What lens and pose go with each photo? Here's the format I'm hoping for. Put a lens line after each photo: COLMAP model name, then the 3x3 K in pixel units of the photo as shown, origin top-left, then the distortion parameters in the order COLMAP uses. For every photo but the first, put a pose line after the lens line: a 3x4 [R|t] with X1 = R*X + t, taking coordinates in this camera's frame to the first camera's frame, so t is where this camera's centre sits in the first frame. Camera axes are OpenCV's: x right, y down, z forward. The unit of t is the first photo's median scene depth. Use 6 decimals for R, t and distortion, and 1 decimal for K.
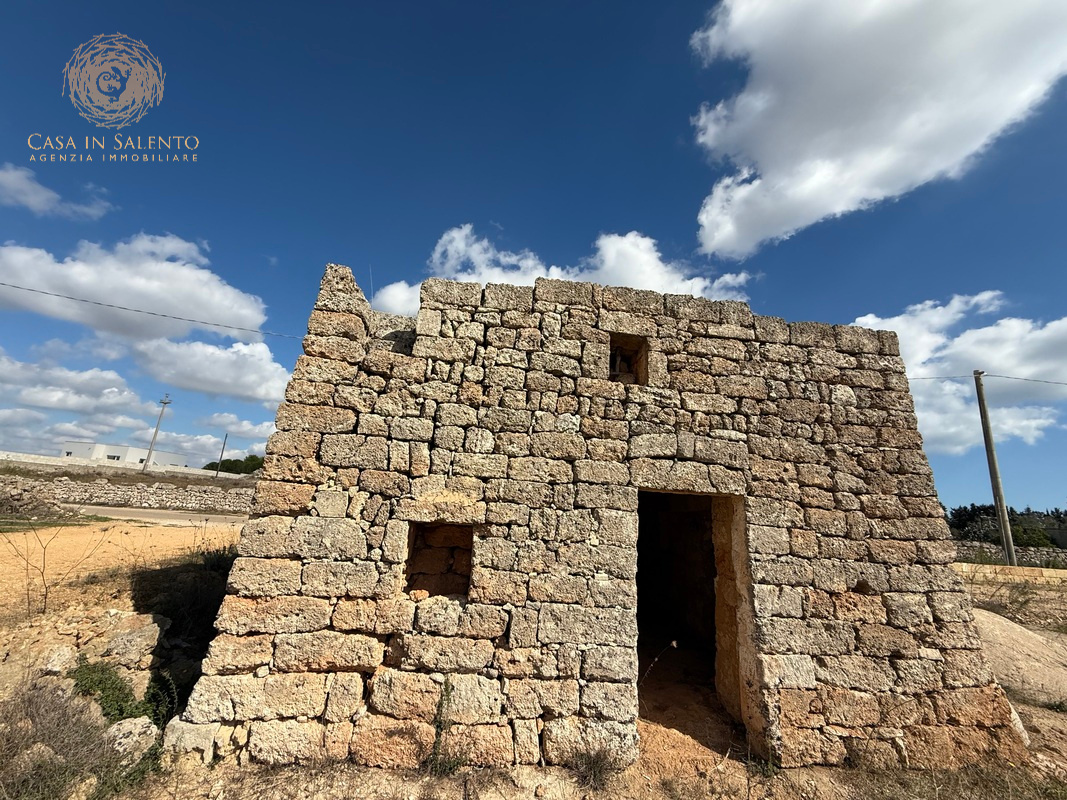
lens RADIAL K [[424.2, 0, 529.6], [0, 424.2, 398.9], [0, 0, 1]] dist [0.002536, 0.000333]
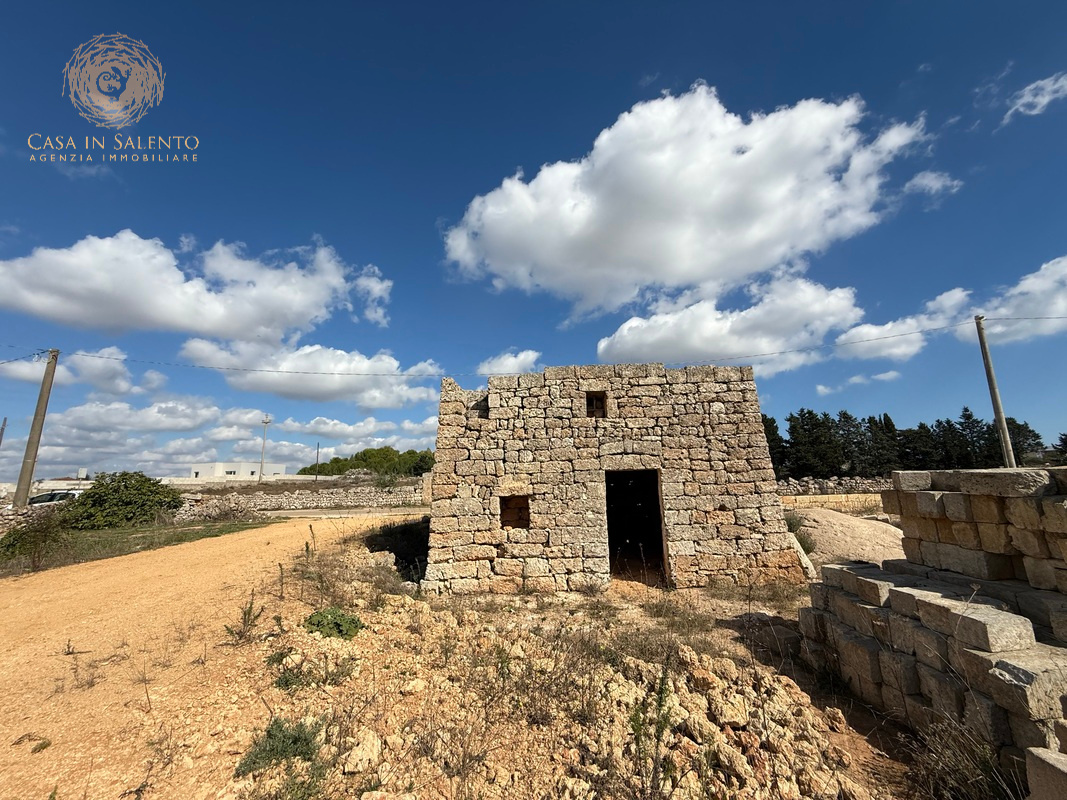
lens RADIAL K [[424.2, 0, 529.6], [0, 424.2, 398.9], [0, 0, 1]] dist [0.002536, 0.000333]
pose [[0.983941, -0.123704, -0.128679, 0.204486], [0.130867, 0.990200, 0.048759, -0.280790], [0.121386, -0.064816, 0.990487, -1.054320]]
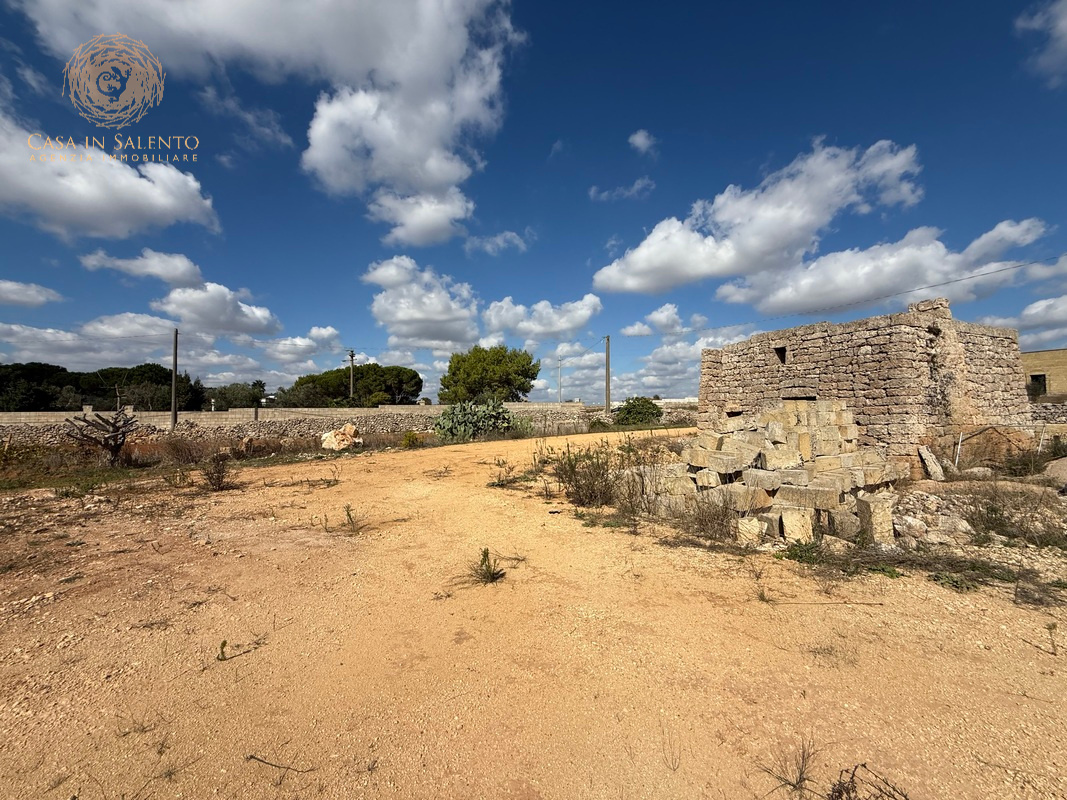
lens RADIAL K [[418.3, 0, 531.4], [0, 418.3, 394.6], [0, 0, 1]] dist [-0.000288, -0.000040]
pose [[0.288195, -0.112172, -0.950979, 2.797038], [0.275634, 0.960801, -0.029799, -0.254446], [0.917044, -0.253534, 0.307817, -1.785741]]
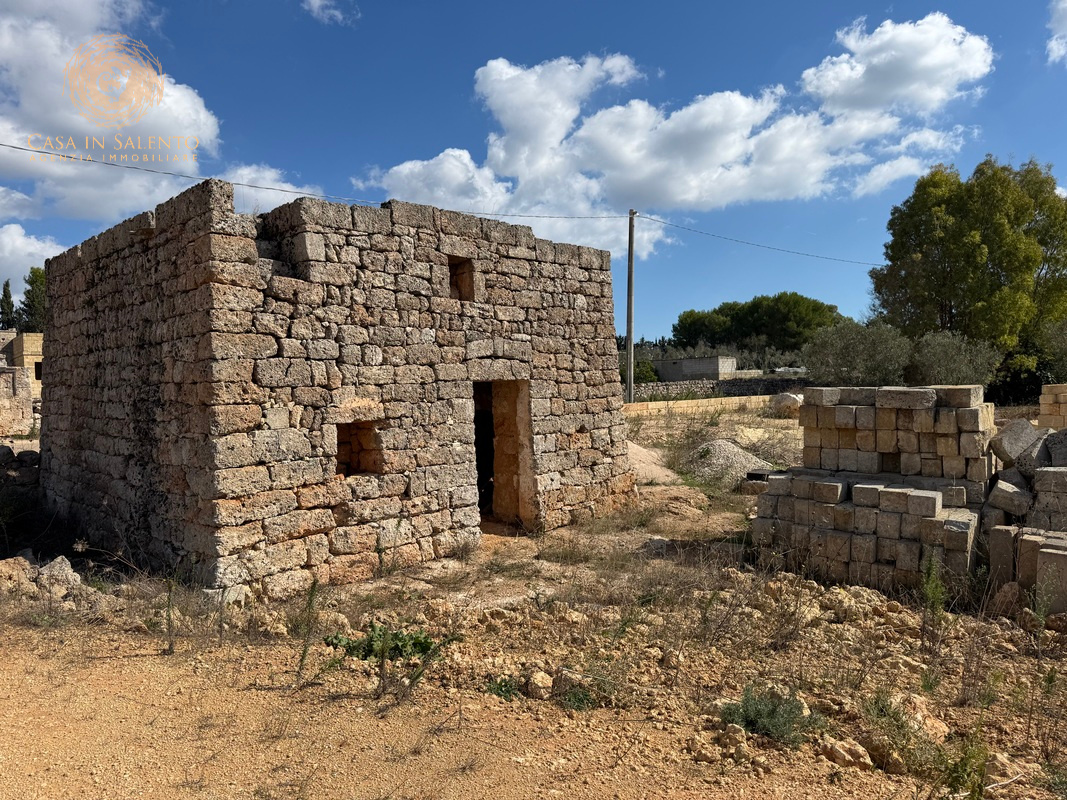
lens RADIAL K [[745.7, 0, 530.3], [0, 745.7, 404.8], [0, 0, 1]] dist [0.206564, -0.397776]
pose [[0.762586, -0.106008, 0.638141, -1.153445], [-0.091898, 0.958723, 0.269081, -0.384771], [-0.640326, -0.263841, 0.721367, -0.884481]]
